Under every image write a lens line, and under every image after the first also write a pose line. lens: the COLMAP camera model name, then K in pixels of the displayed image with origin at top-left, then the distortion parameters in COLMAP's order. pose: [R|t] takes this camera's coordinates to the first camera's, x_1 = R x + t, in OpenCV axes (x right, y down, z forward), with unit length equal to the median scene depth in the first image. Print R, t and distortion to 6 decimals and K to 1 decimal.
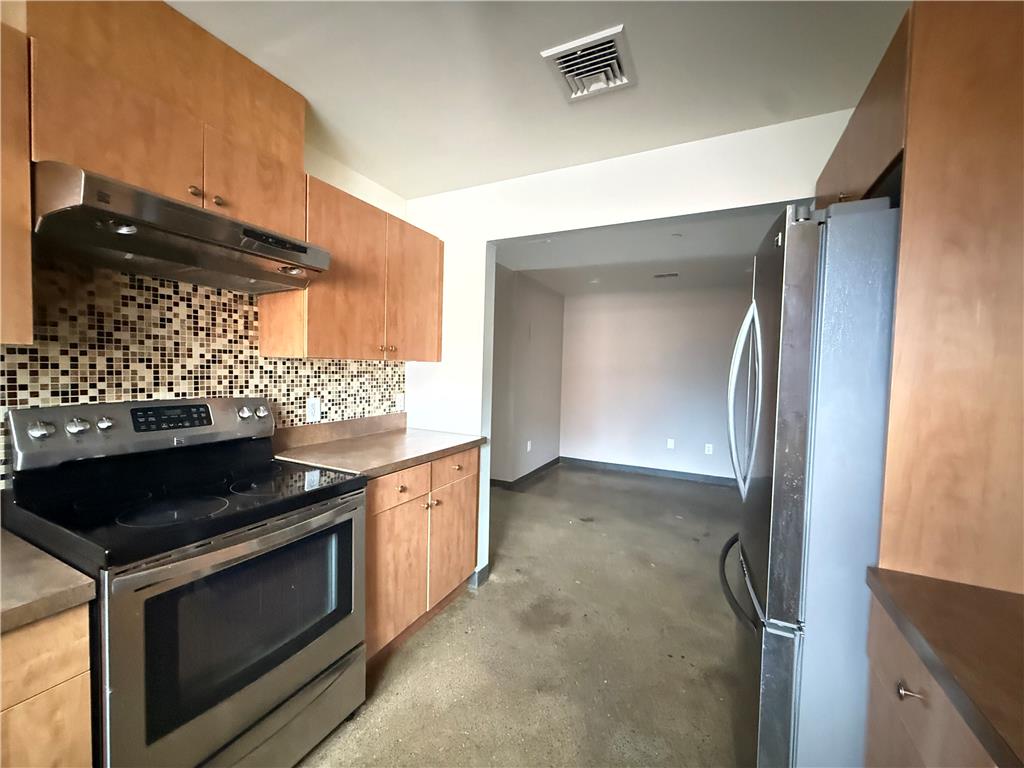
lens RADIAL K [[407.6, 0, 509.9], [0, 407.6, 384.3], [0, 0, 1]] dist [0.000914, -0.000117]
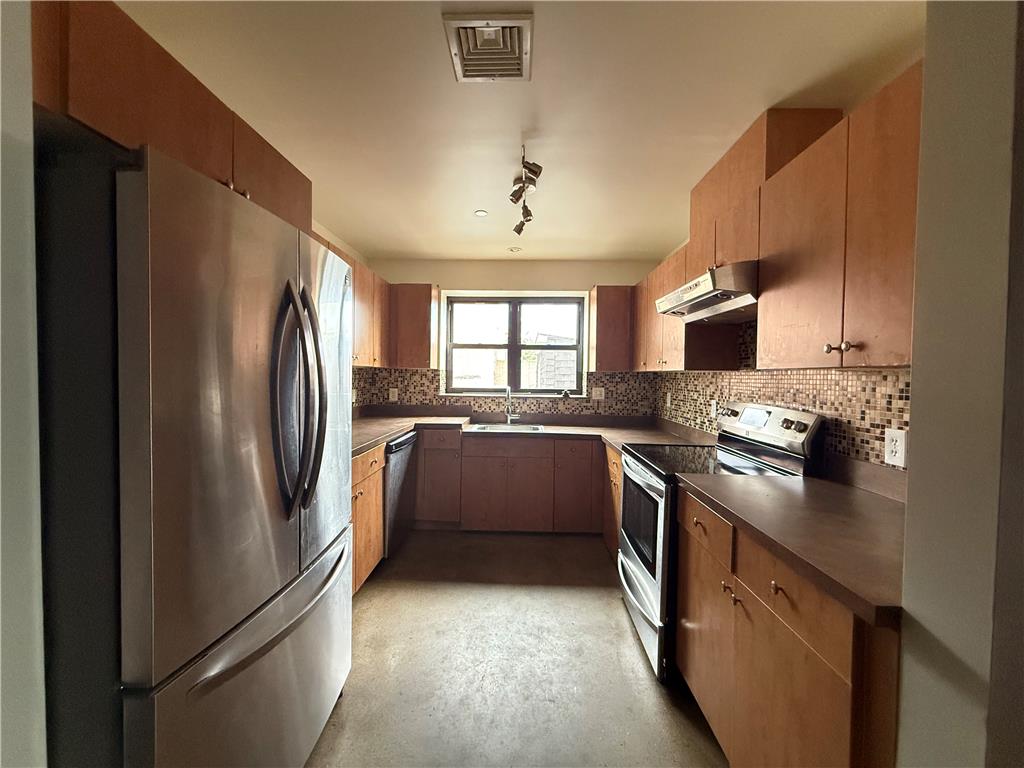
lens RADIAL K [[407.6, 0, 510.3], [0, 407.6, 383.7], [0, 0, 1]] dist [0.000914, -0.000117]
pose [[-0.910347, -0.031854, -0.412618, 0.376567], [-0.055488, 0.997426, 0.045422, -0.036944], [0.410109, 0.064245, -0.909771, 1.383066]]
